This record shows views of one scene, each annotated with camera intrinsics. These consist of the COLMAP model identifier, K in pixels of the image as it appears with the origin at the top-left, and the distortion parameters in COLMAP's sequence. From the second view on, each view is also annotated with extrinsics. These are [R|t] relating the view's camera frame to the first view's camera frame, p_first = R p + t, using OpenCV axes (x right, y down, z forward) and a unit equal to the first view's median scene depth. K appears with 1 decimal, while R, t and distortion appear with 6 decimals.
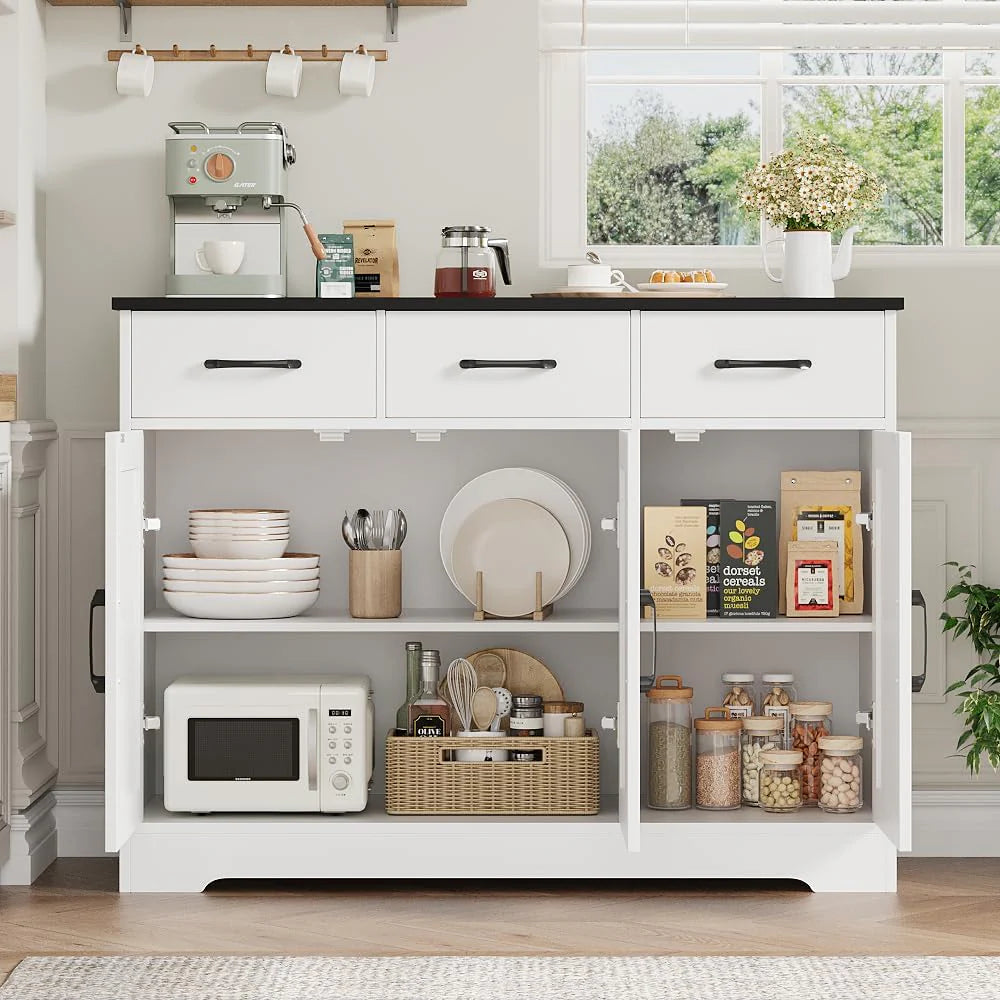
lens RADIAL K [[3544.2, 0, 500.5], [0, 3544.2, 497.6], [0, 0, 1]] dist [-0.023928, 0.000000]
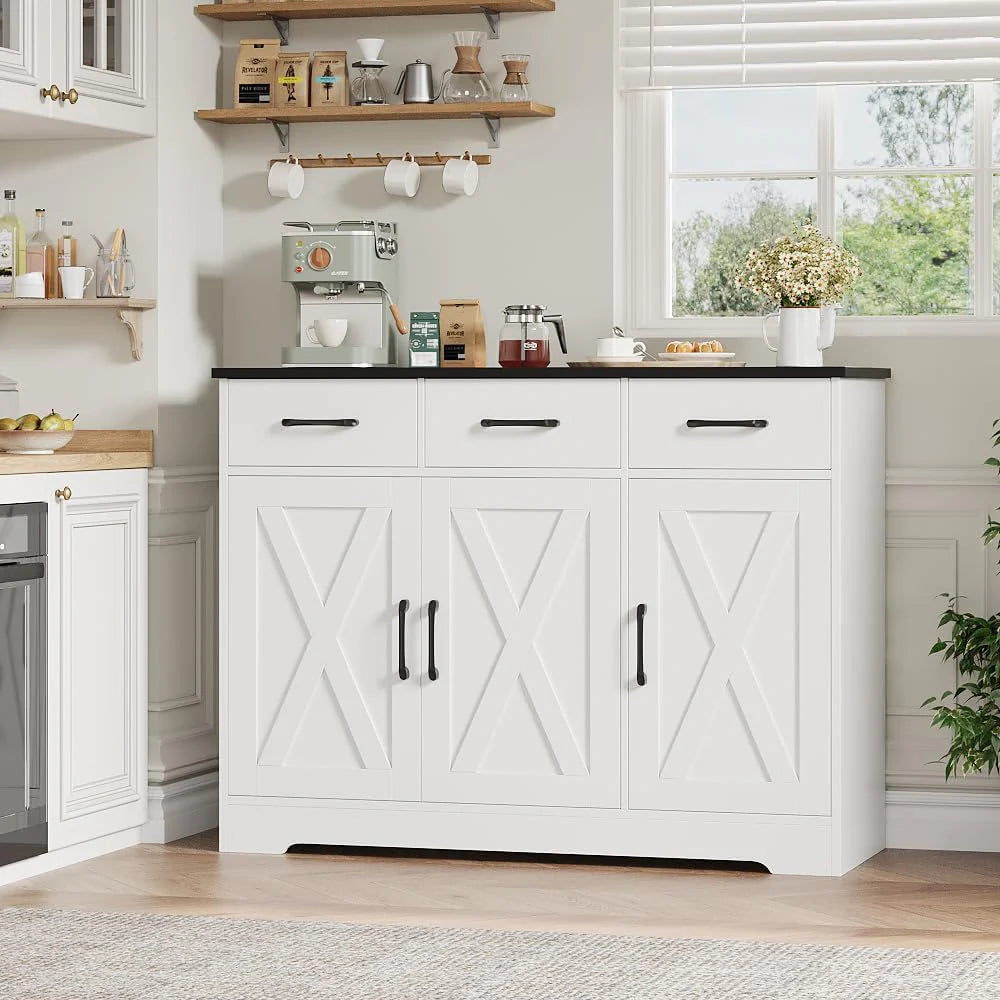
lens RADIAL K [[3544.2, 0, 499.1], [0, 3544.2, 501.8], [0, 0, 1]] dist [-0.023928, 0.000000]
pose [[0.956250, 0.008569, -0.292425, 0.326141], [-0.008202, 0.999963, 0.002480, -0.013251], [0.292435, 0.000027, 0.956285, -0.138526]]
